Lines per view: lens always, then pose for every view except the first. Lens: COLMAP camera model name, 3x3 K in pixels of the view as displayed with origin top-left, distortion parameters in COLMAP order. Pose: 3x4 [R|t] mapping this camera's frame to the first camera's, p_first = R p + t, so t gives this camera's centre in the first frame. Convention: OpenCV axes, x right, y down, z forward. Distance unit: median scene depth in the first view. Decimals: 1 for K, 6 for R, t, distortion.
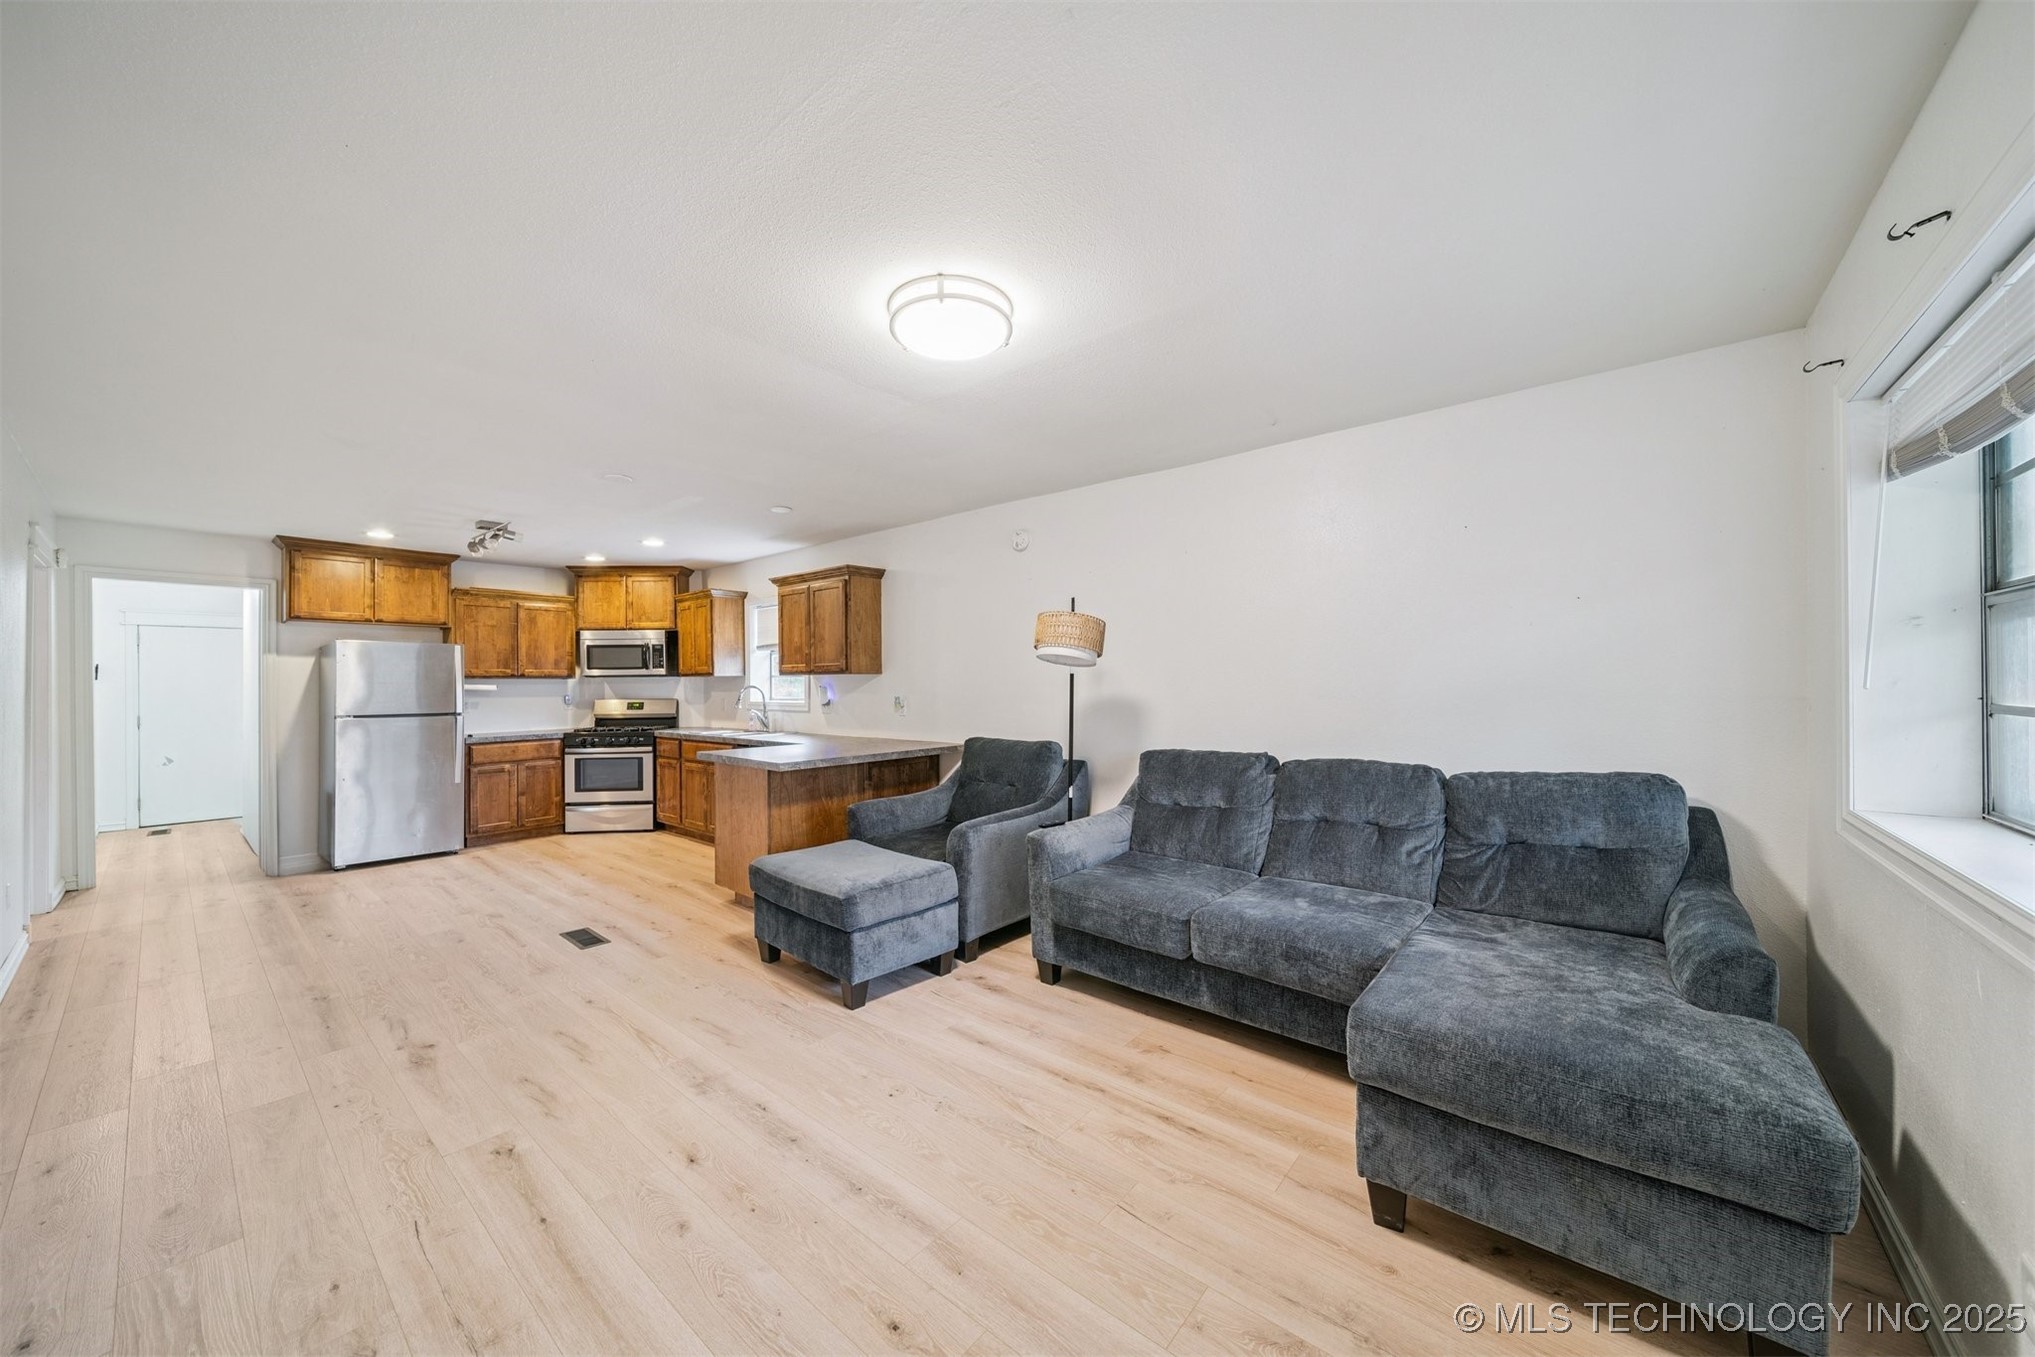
lens RADIAL K [[717.5, 0, 1015.0], [0, 717.5, 678.7], [0, 0, 1]] dist [0.000971, -0.002465]
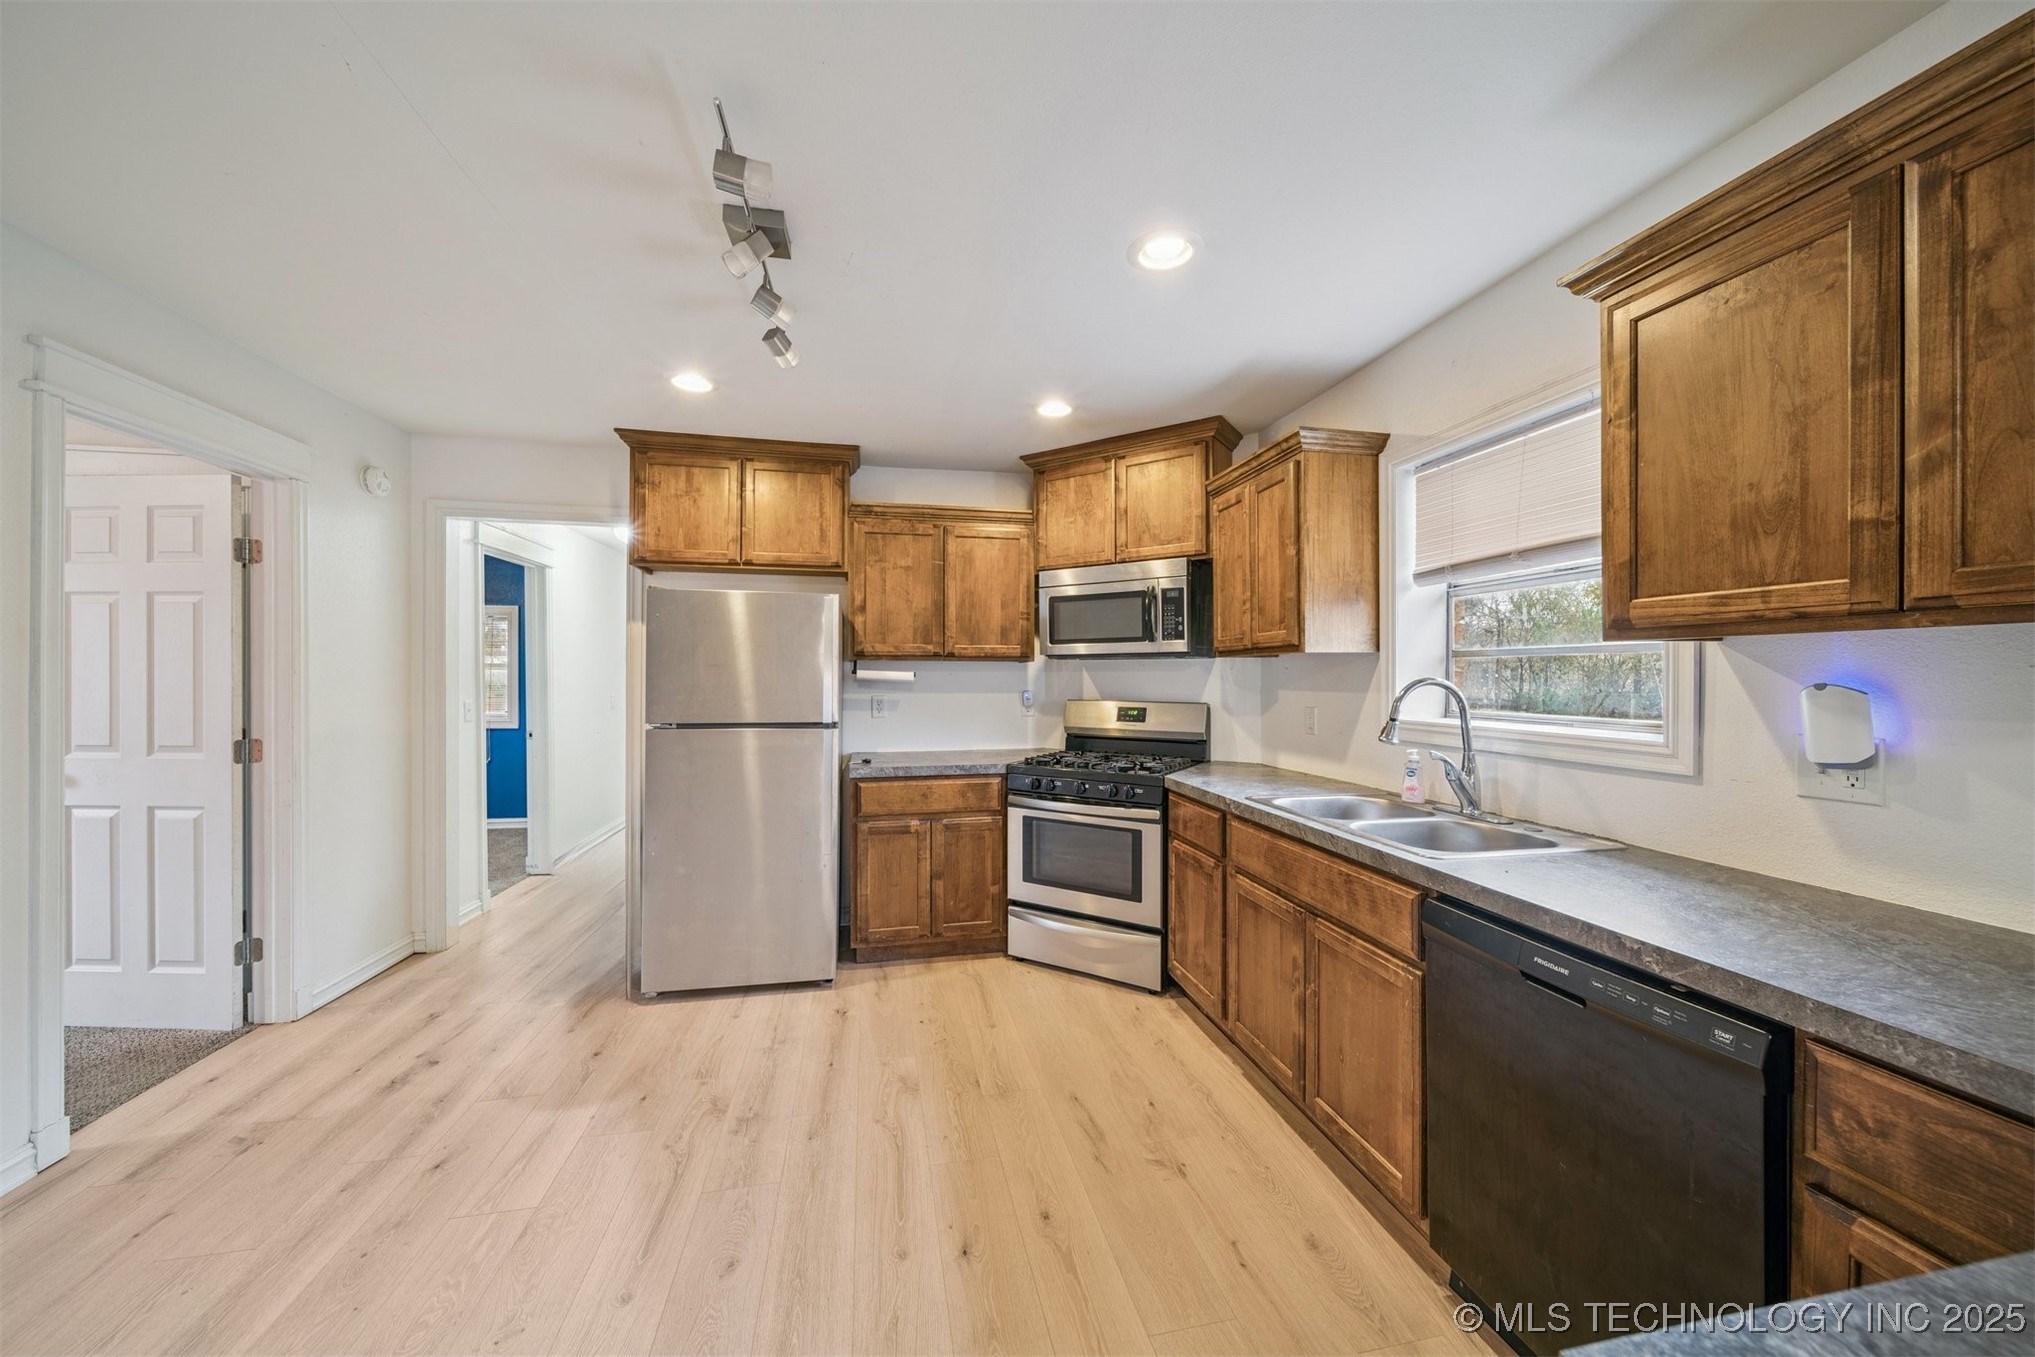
lens RADIAL K [[717.5, 0, 1015.0], [0, 717.5, 678.7], [0, 0, 1]] dist [0.000971, -0.002465]
pose [[0.783551, 0.011671, -0.621218, -0.300808], [-0.004504, 0.999904, 0.013106, 0.006321], [0.621312, -0.007471, 0.783528, 0.596329]]
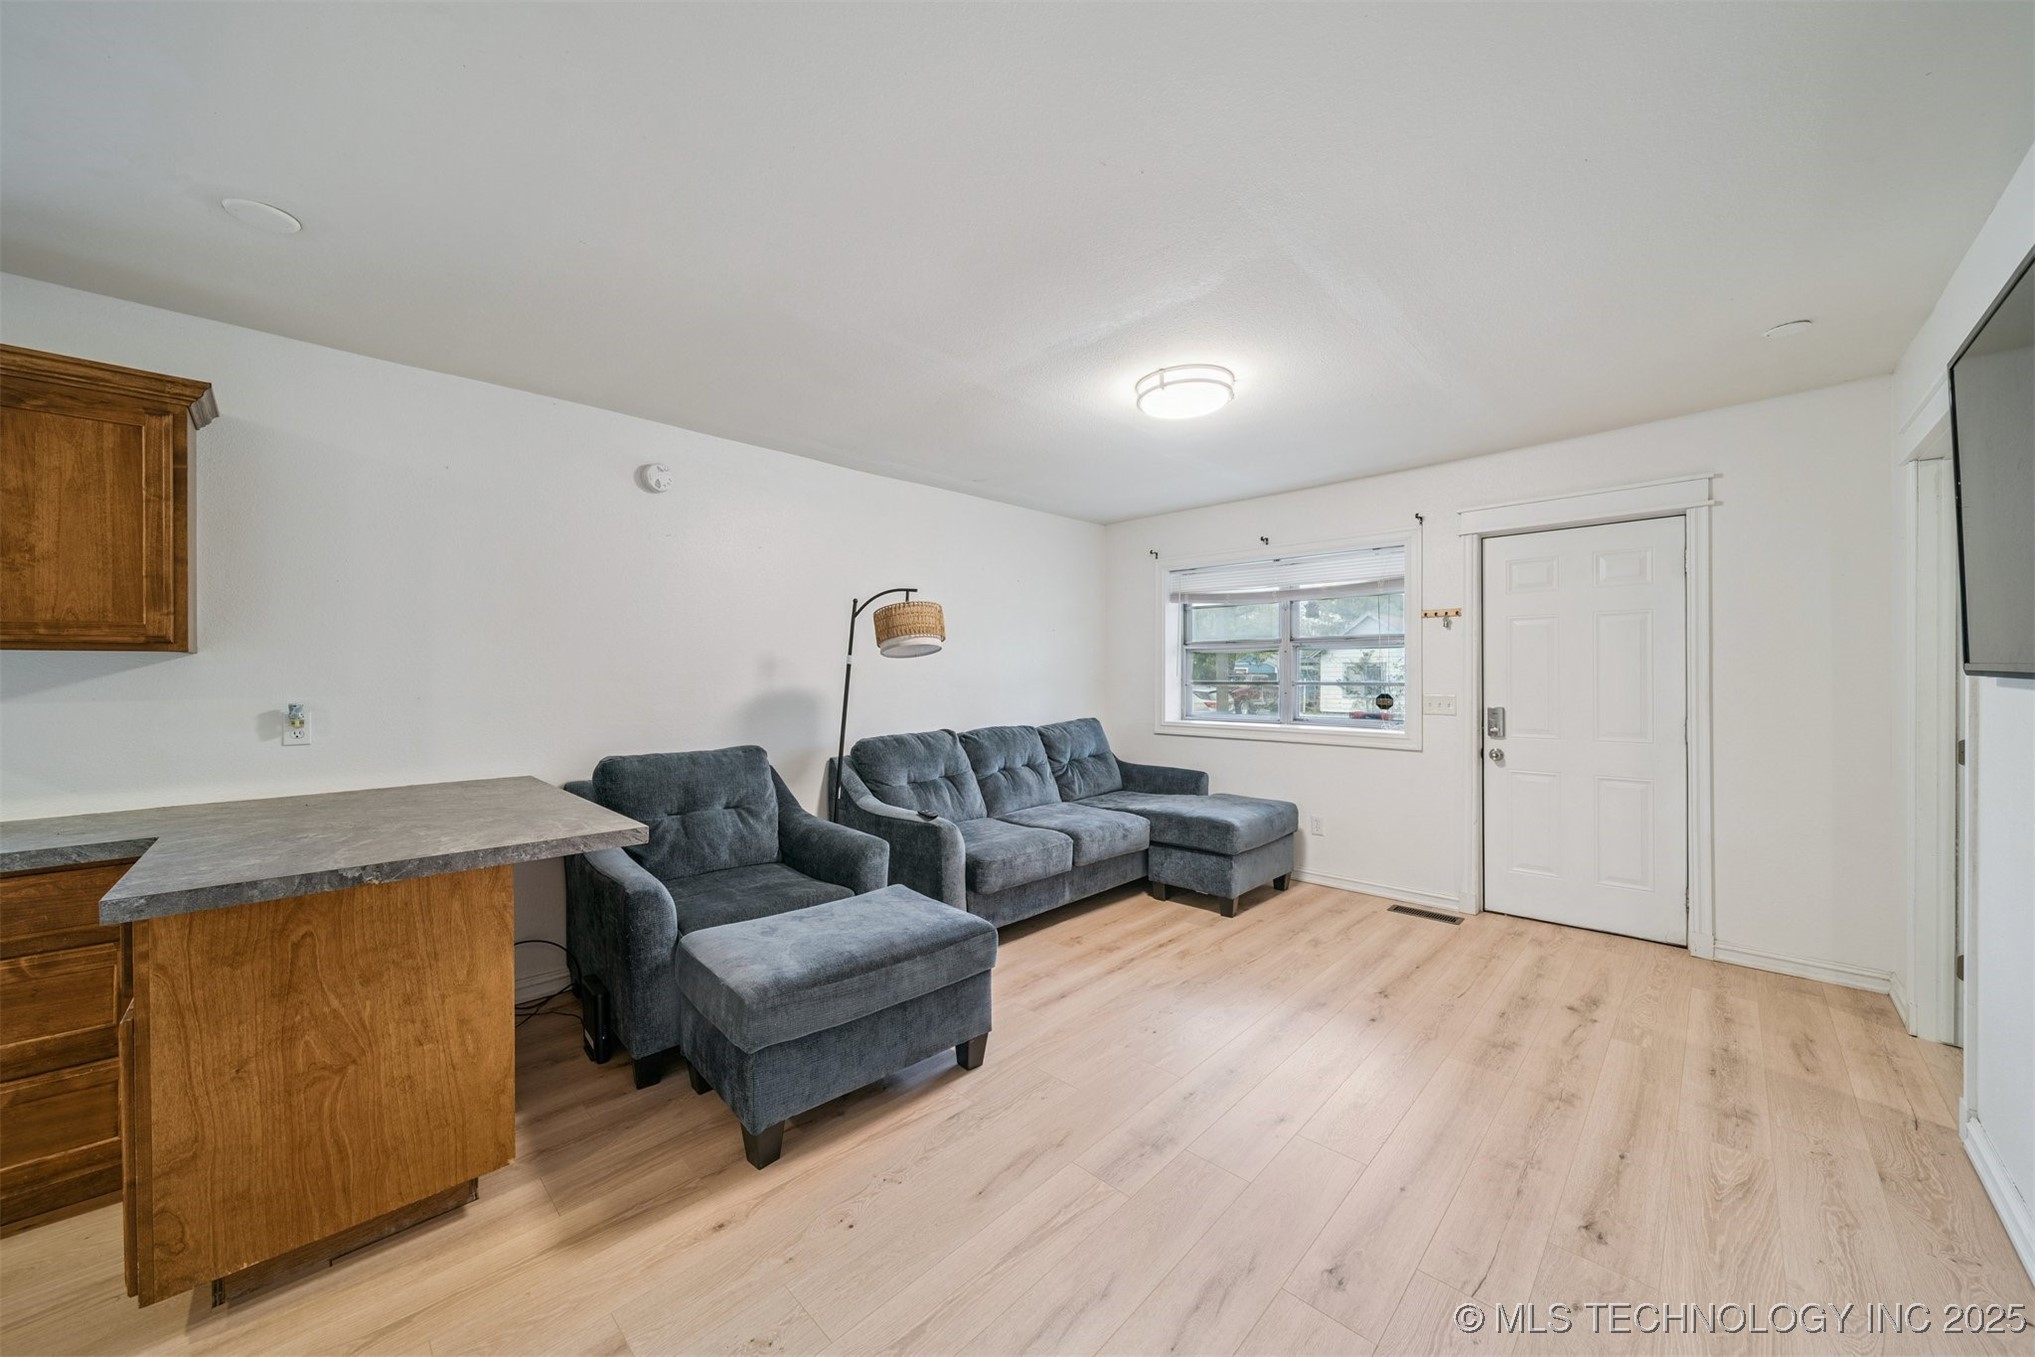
lens RADIAL K [[717.5, 0, 1015.0], [0, 717.5, 678.7], [0, 0, 1]] dist [0.000971, -0.002465]
pose [[0.080263, 0.000712, 0.996773, -0.479484], [-0.000165, 1.000000, -0.000701, 0.007446], [-0.996774, -0.000108, 0.080264, 0.408681]]
